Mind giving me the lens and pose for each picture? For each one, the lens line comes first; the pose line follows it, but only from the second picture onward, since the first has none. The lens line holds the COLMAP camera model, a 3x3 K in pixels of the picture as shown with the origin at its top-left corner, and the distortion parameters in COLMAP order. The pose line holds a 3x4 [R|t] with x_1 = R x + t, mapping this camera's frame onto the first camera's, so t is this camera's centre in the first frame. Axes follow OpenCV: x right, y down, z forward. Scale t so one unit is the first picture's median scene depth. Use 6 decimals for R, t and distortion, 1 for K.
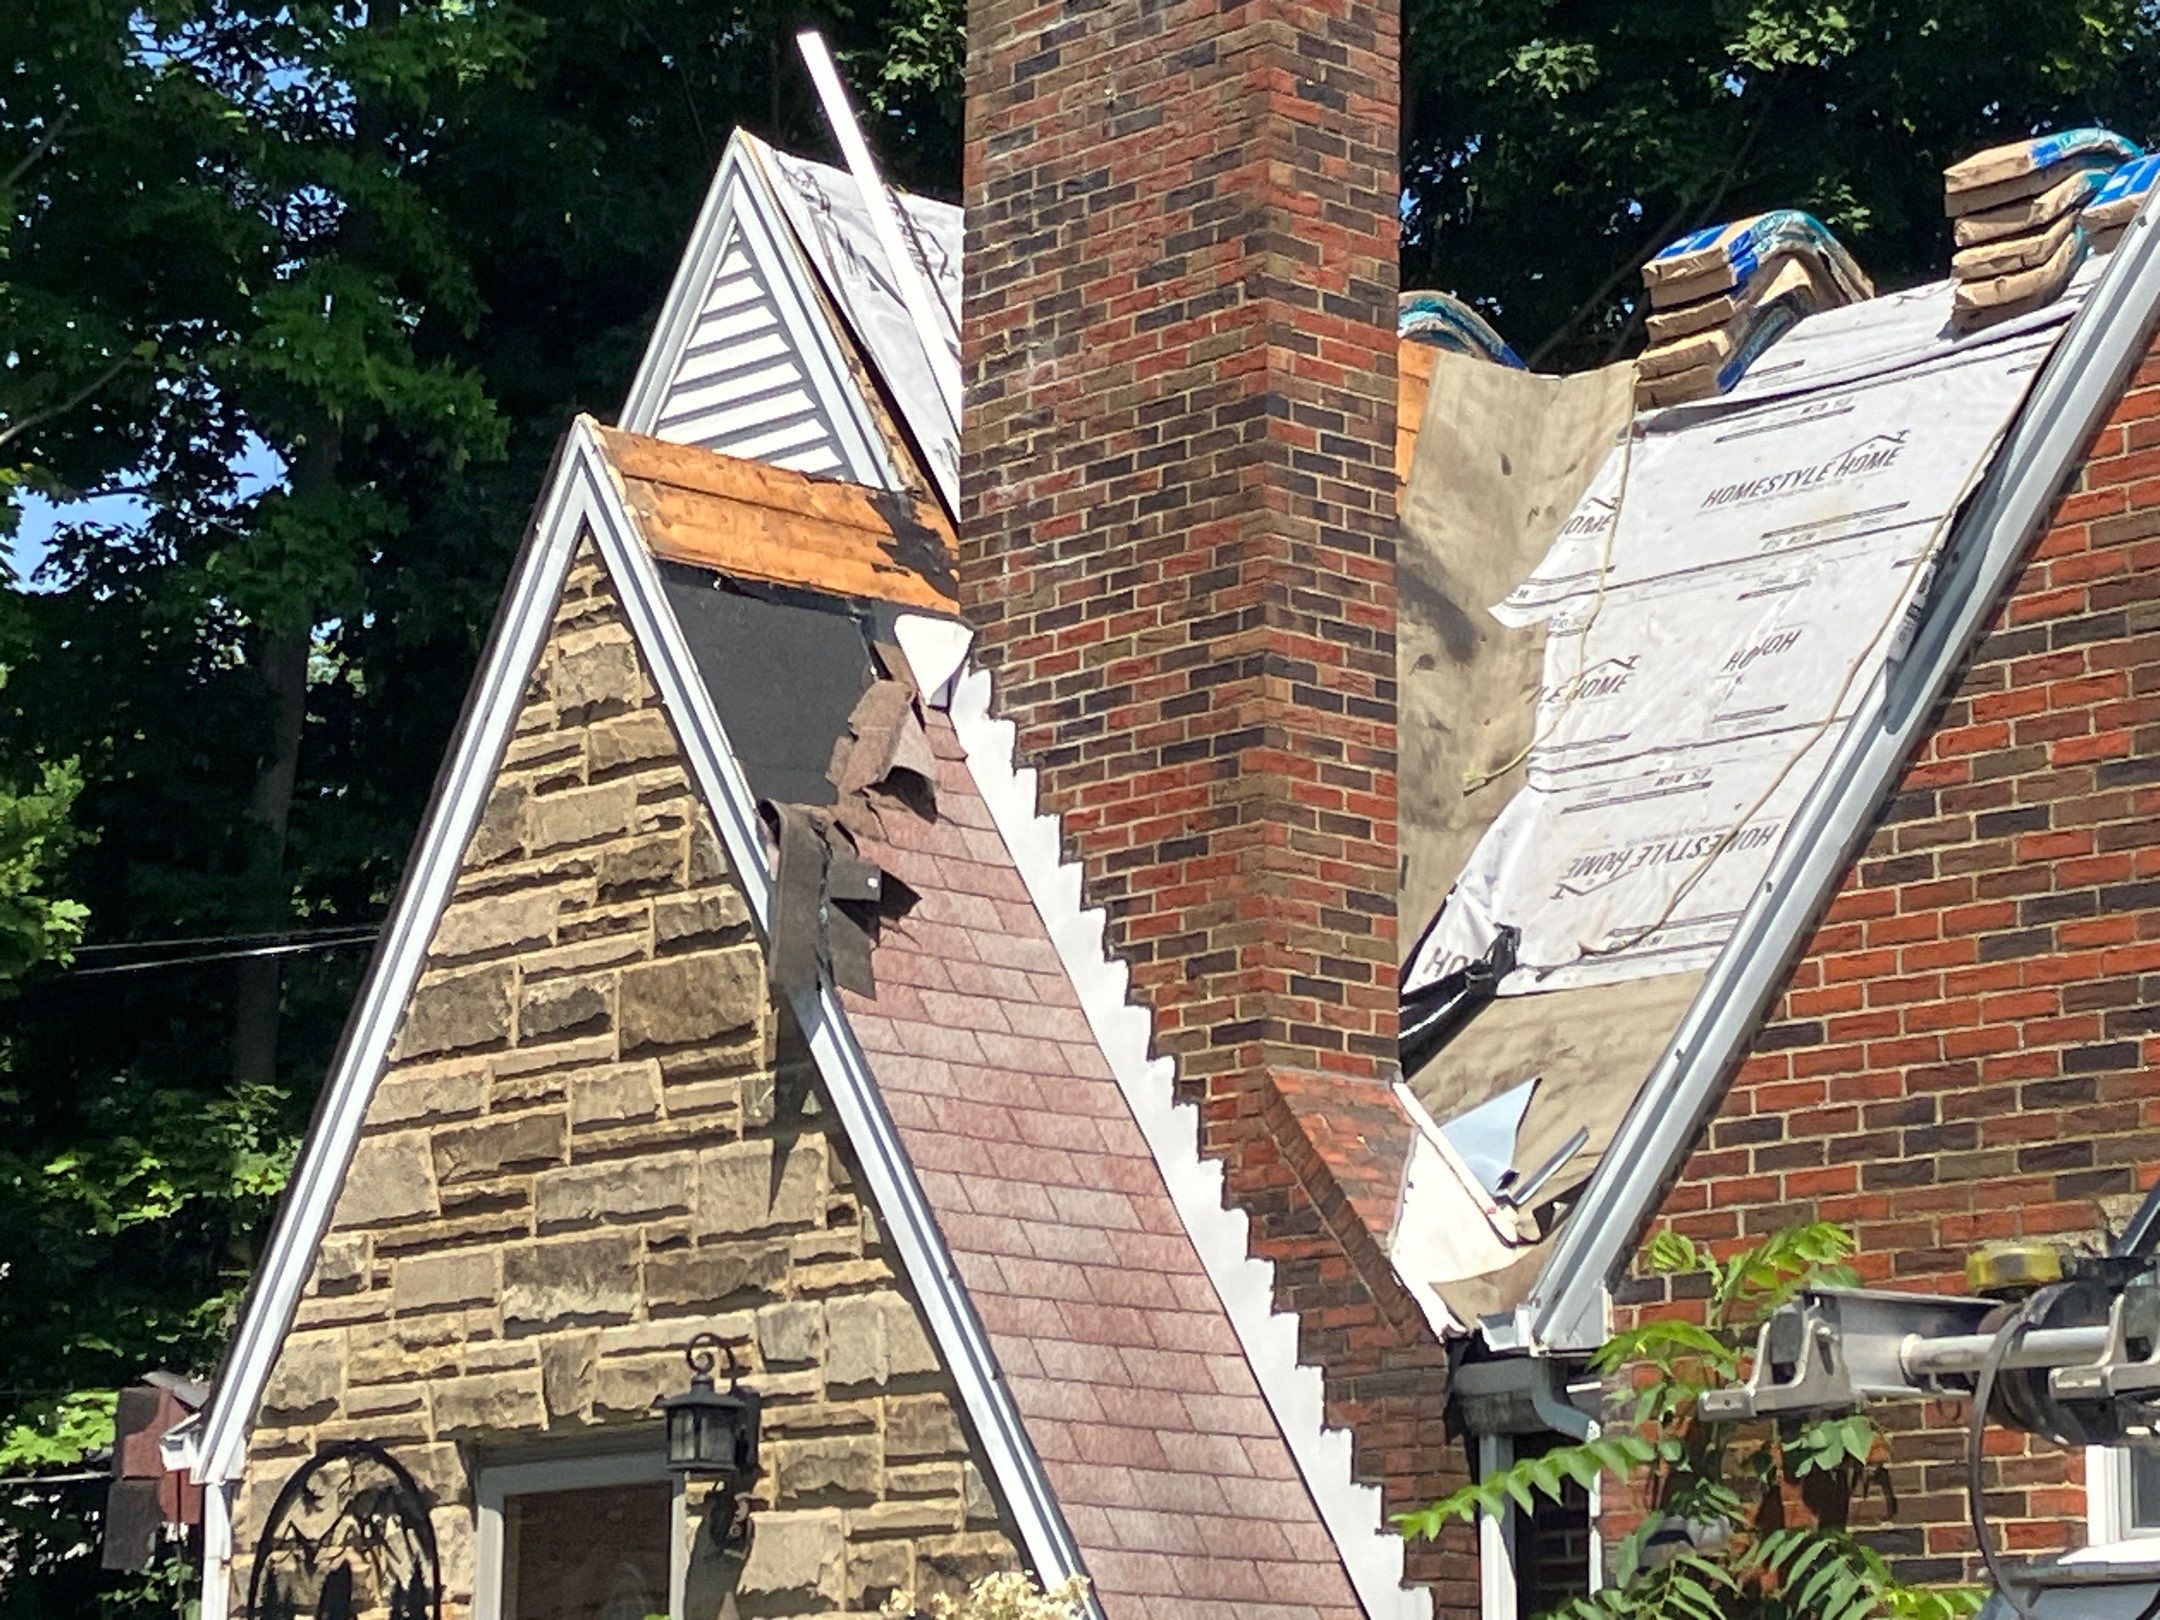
lens RADIAL K [[5642.2, 0, 1087.9], [0, 5642.2, 806.7], [0, 0, 1]] dist [0.290759, 0.000000]
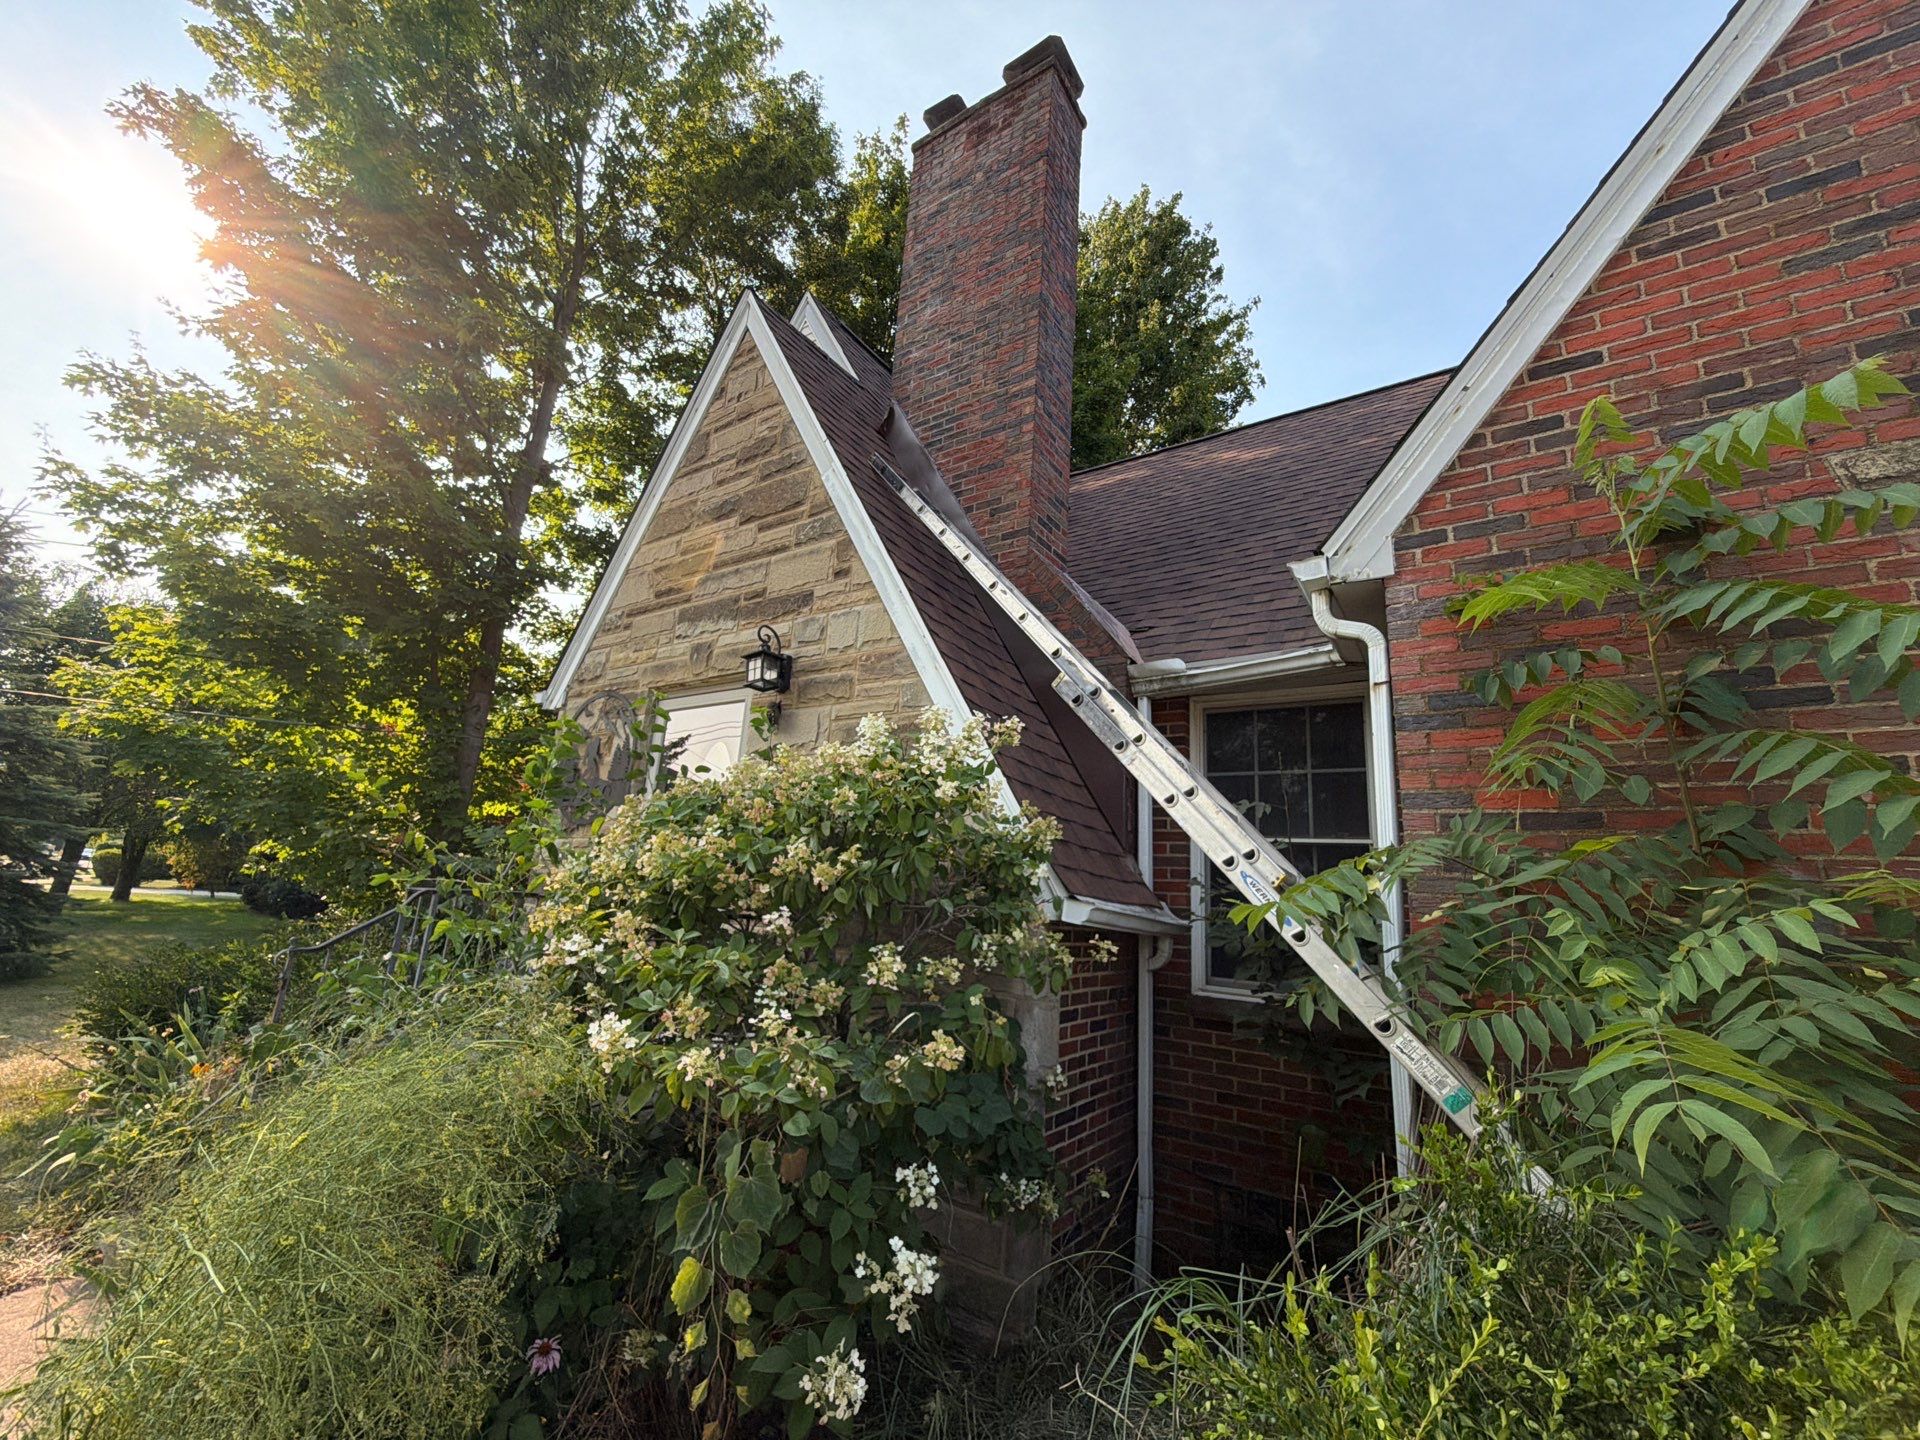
lens RADIAL K [[785.4, 0, 945.8], [0, 785.4, 720.3], [0, 0, 1]] dist [-0.002705, 0.000053]
pose [[0.975849, 0.105591, 0.191233, -0.052769], [-0.100306, 0.994263, -0.037139, 0.126256], [-0.194058, 0.017060, 0.980842, 0.663804]]
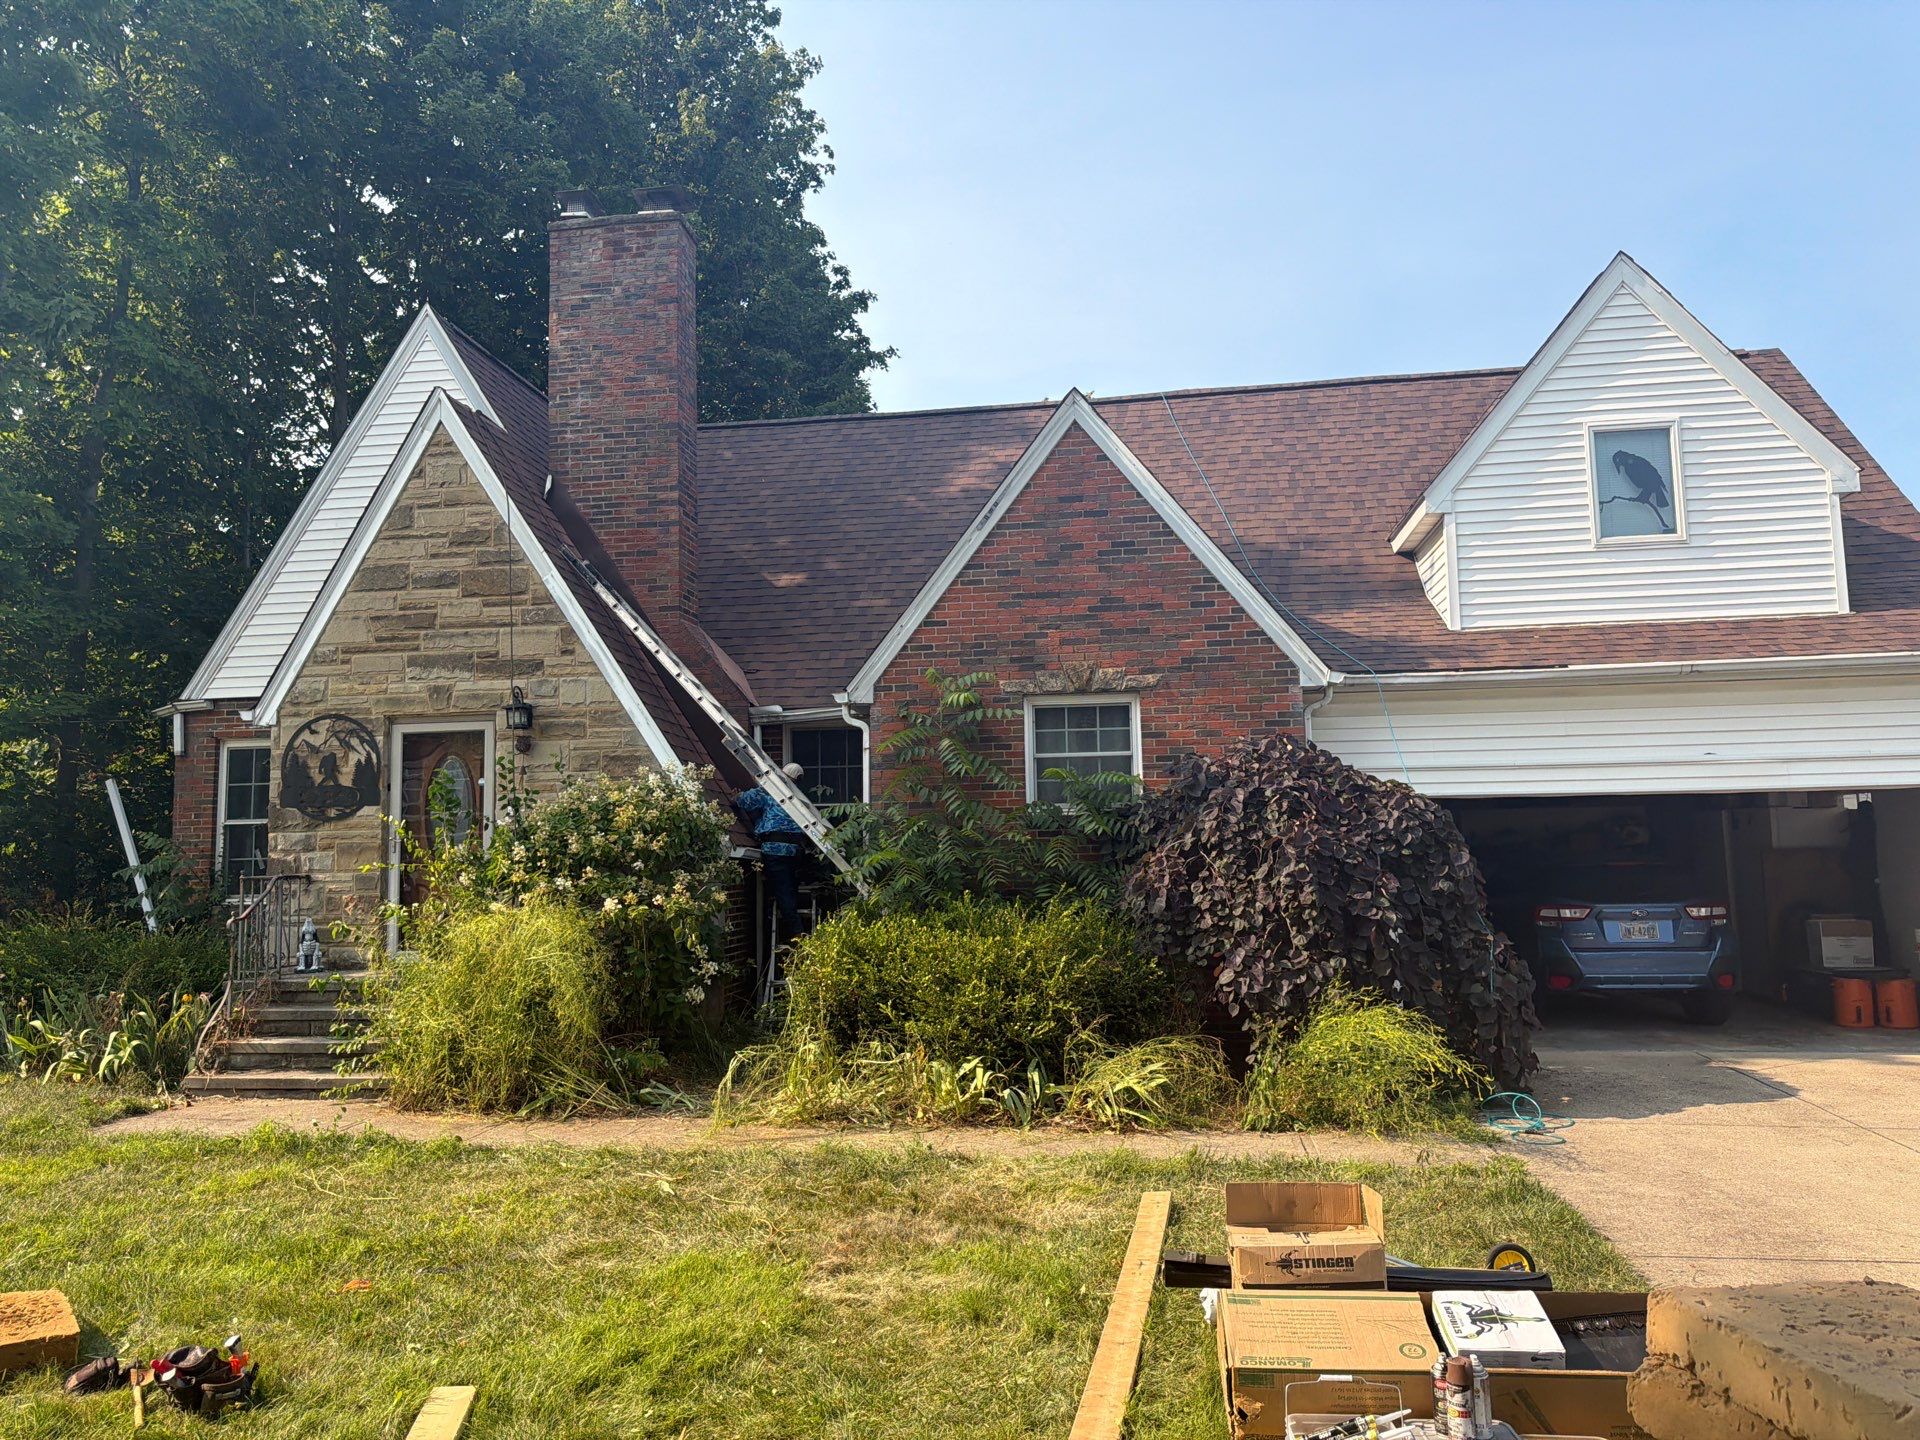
lens RADIAL K [[1337.8, 0, 959.9], [0, 1337.8, 736.9], [0, 0, 1]] dist [0.076920, -0.001589]
pose [[0.779030, 0.035696, 0.625970, -0.332603], [-0.099490, 0.992766, 0.067205, 0.043170], [-0.619043, -0.114633, 0.776946, 0.233944]]
